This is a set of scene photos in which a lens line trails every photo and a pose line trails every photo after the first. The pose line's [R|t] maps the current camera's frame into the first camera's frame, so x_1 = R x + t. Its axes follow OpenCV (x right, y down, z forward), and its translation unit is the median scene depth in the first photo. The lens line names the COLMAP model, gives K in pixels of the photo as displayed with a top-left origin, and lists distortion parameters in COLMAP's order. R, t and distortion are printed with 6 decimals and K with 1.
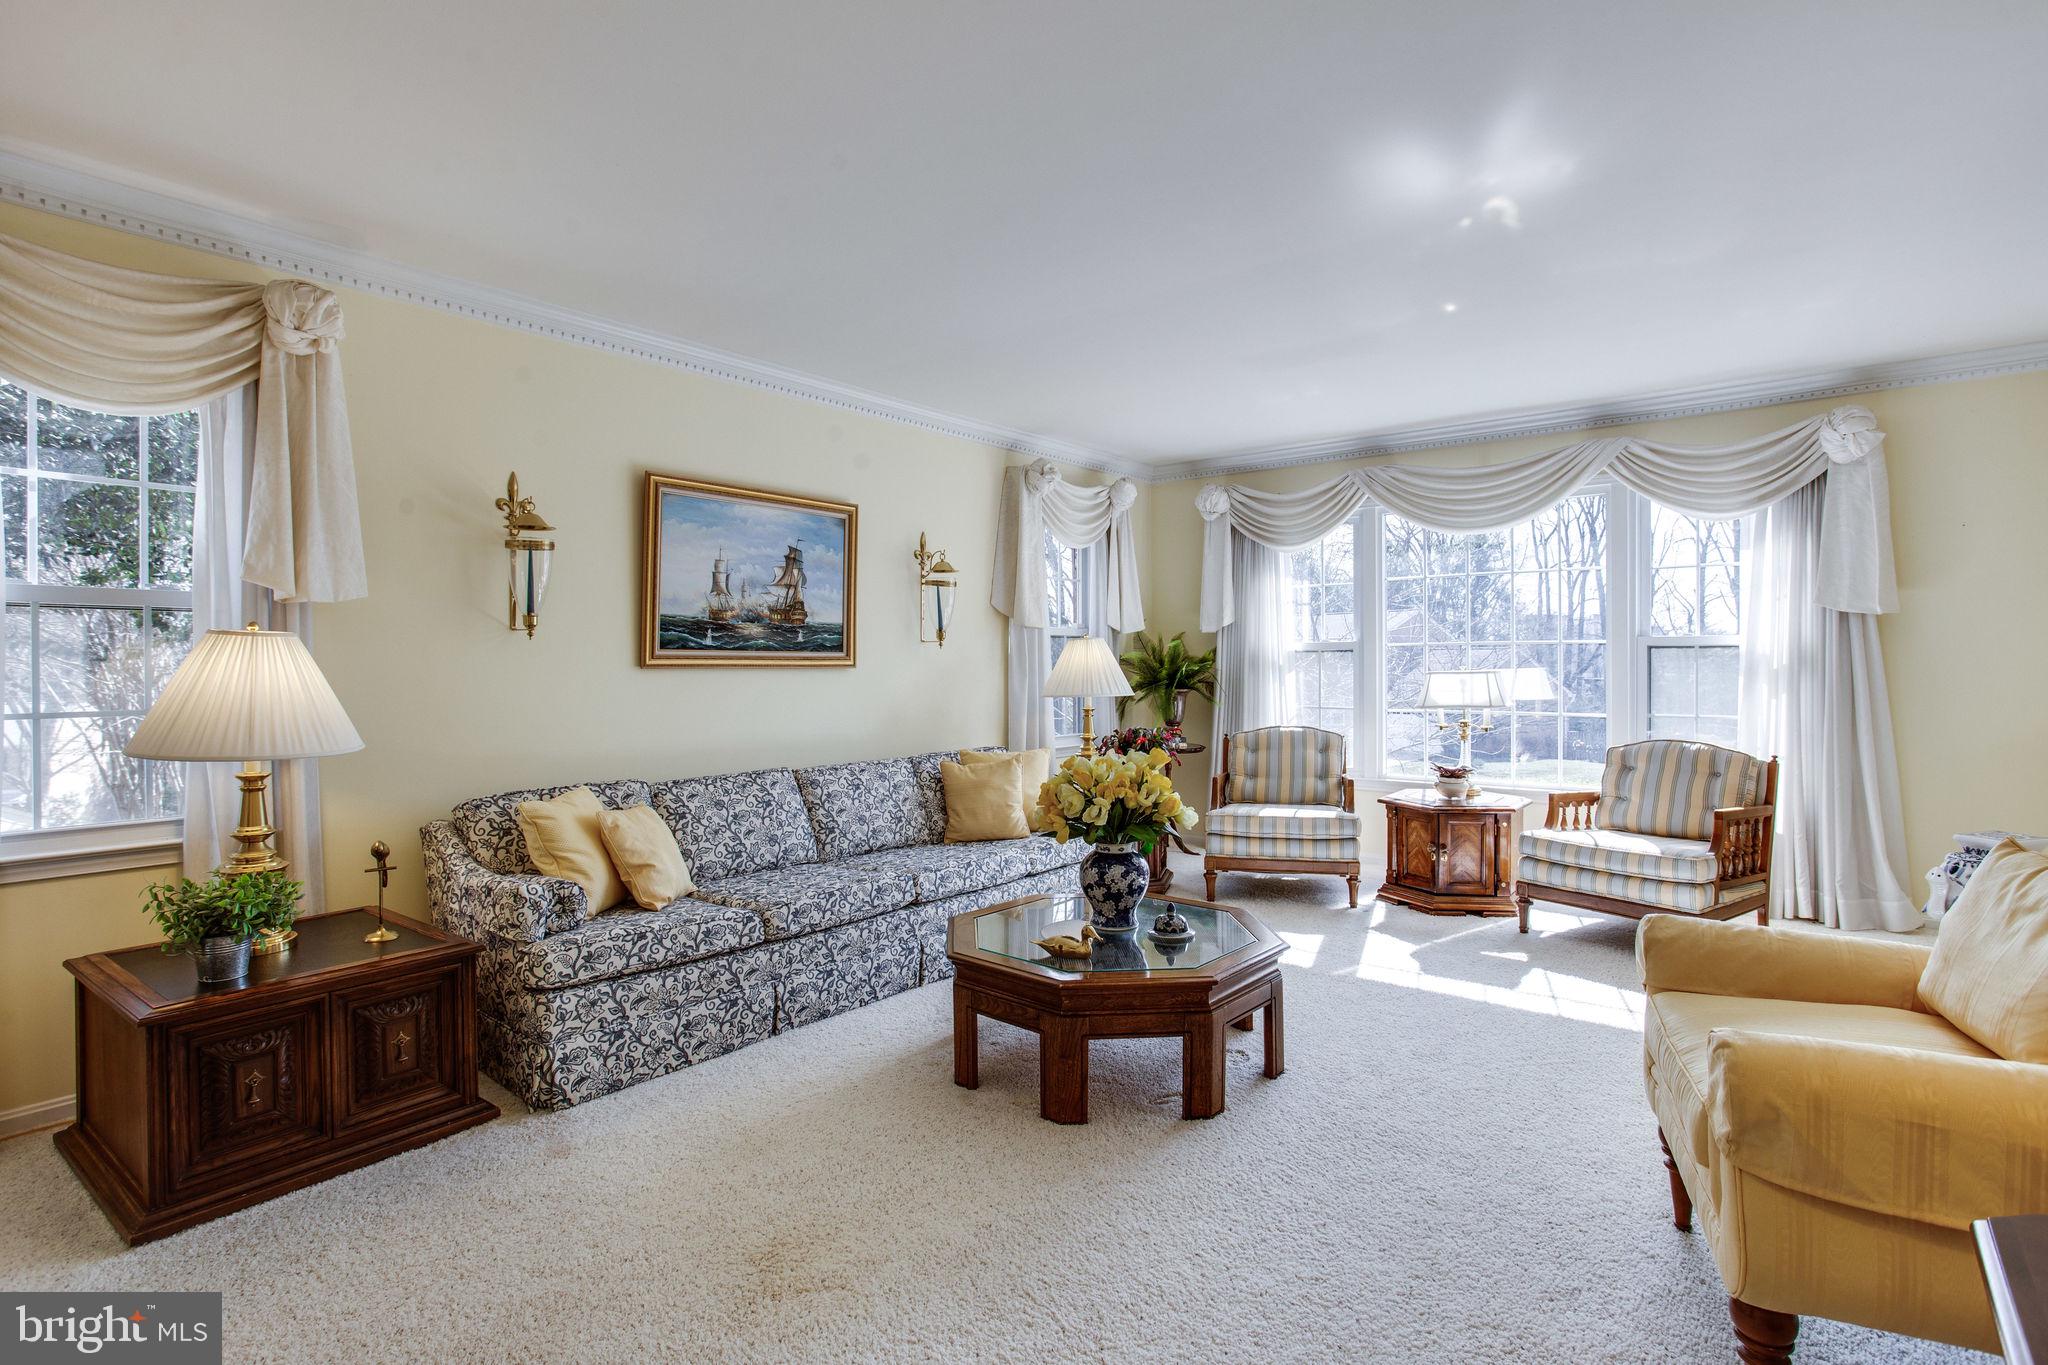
lens RADIAL K [[1014.4, 0, 1033.9], [0, 1014.4, 660.3], [0, 0, 1]] dist [-0.030497, 0.019572]
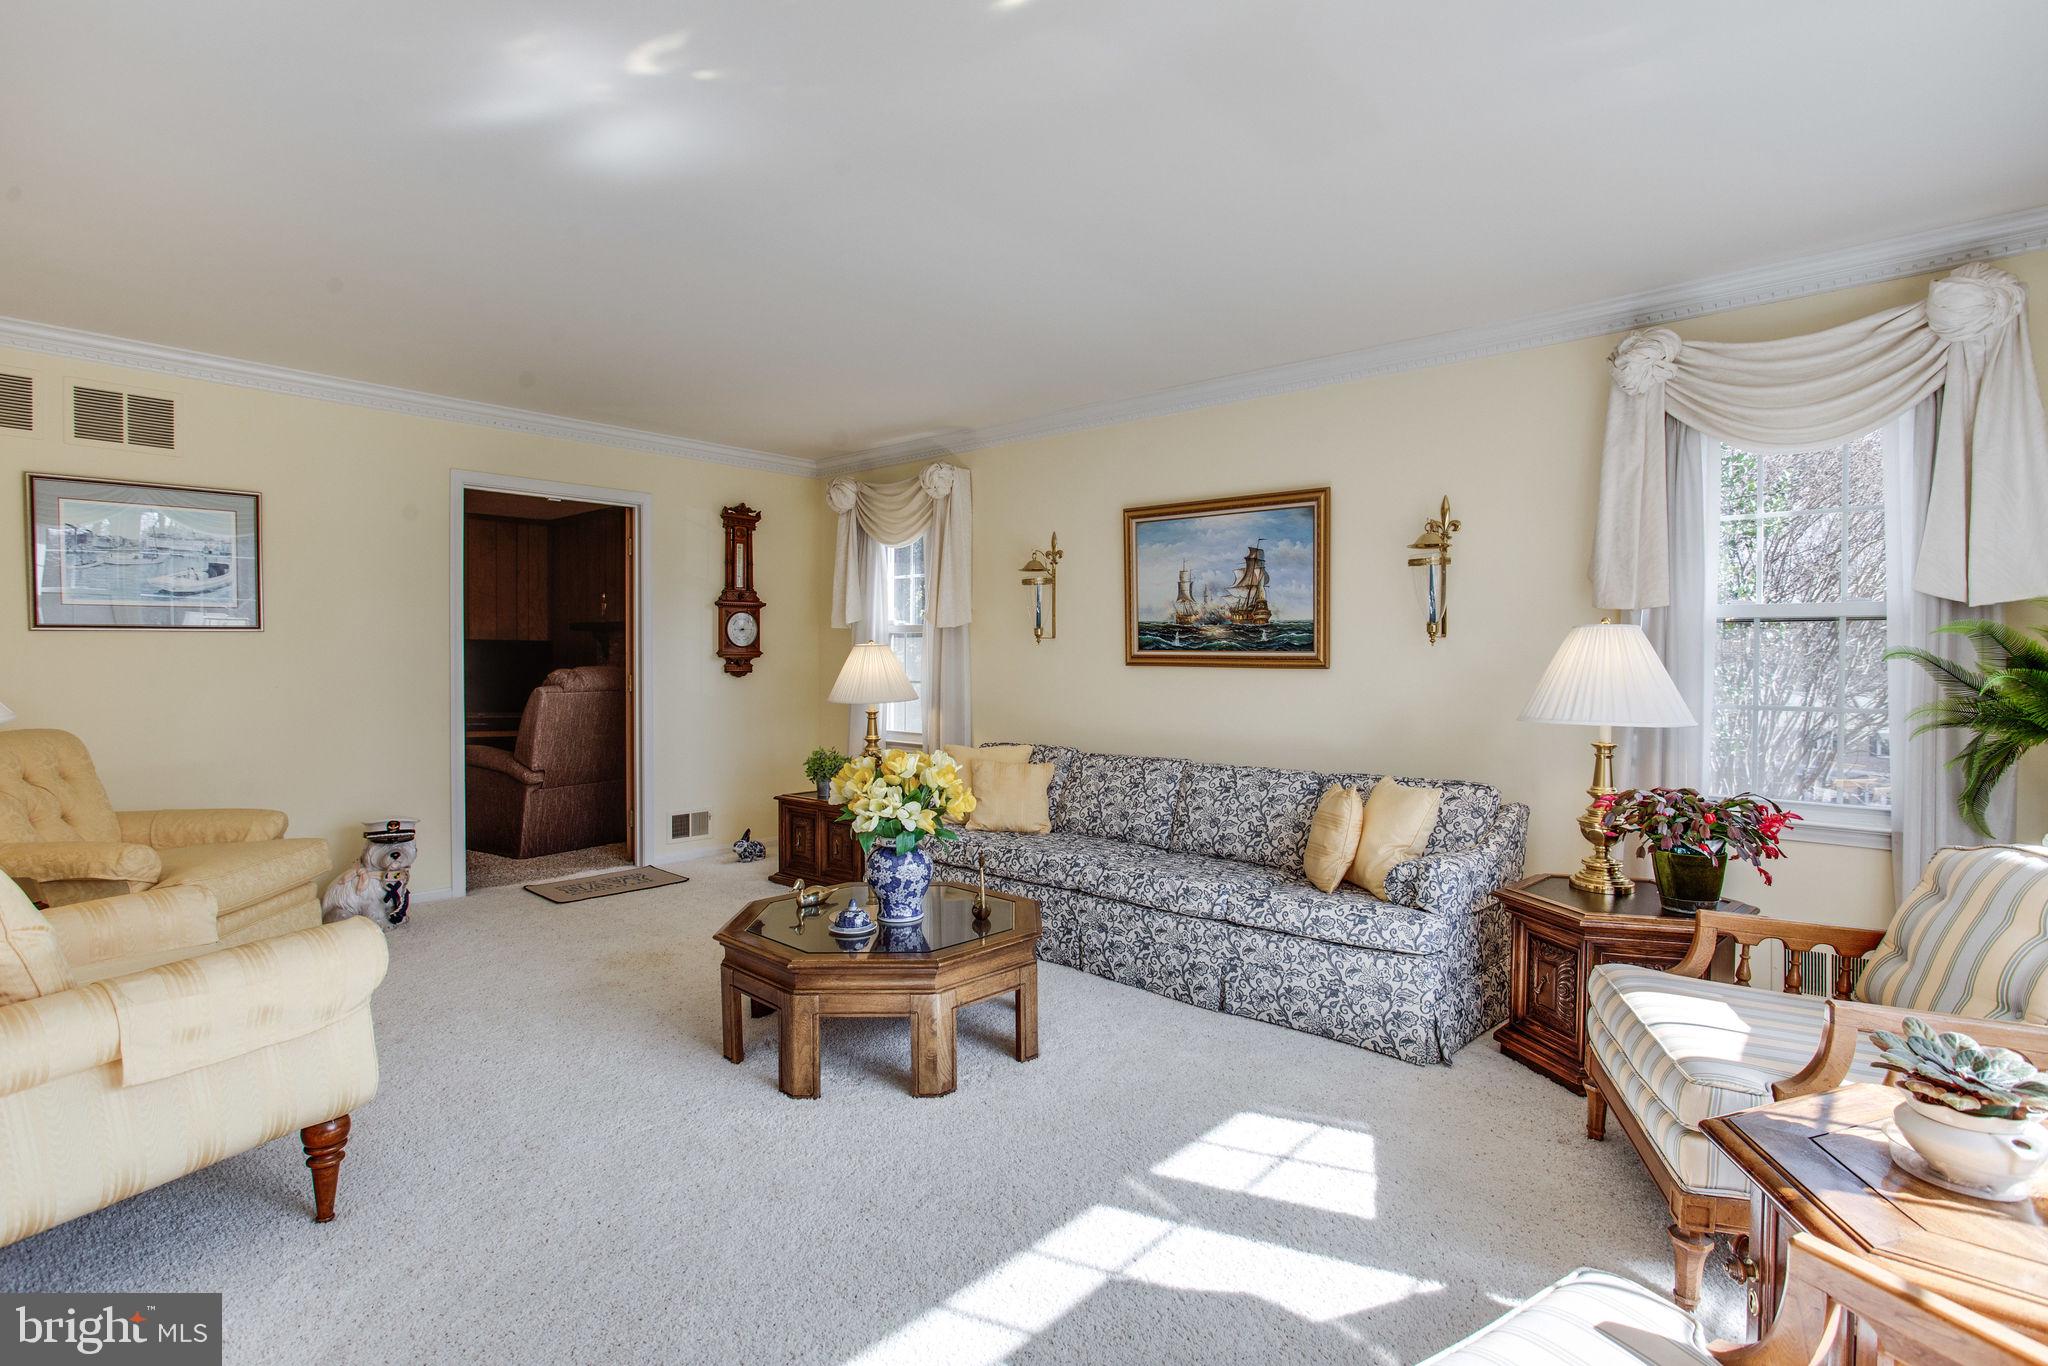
lens RADIAL K [[988.6, 0, 1056.7], [0, 988.6, 680.9], [0, 0, 1]] dist [-0.038717, 0.020036]
pose [[-0.023594, 0.024626, -0.999418, 0.788747], [-0.004213, 0.999685, 0.024732, -0.002753], [0.999713, 0.004794, -0.023483, 0.870970]]
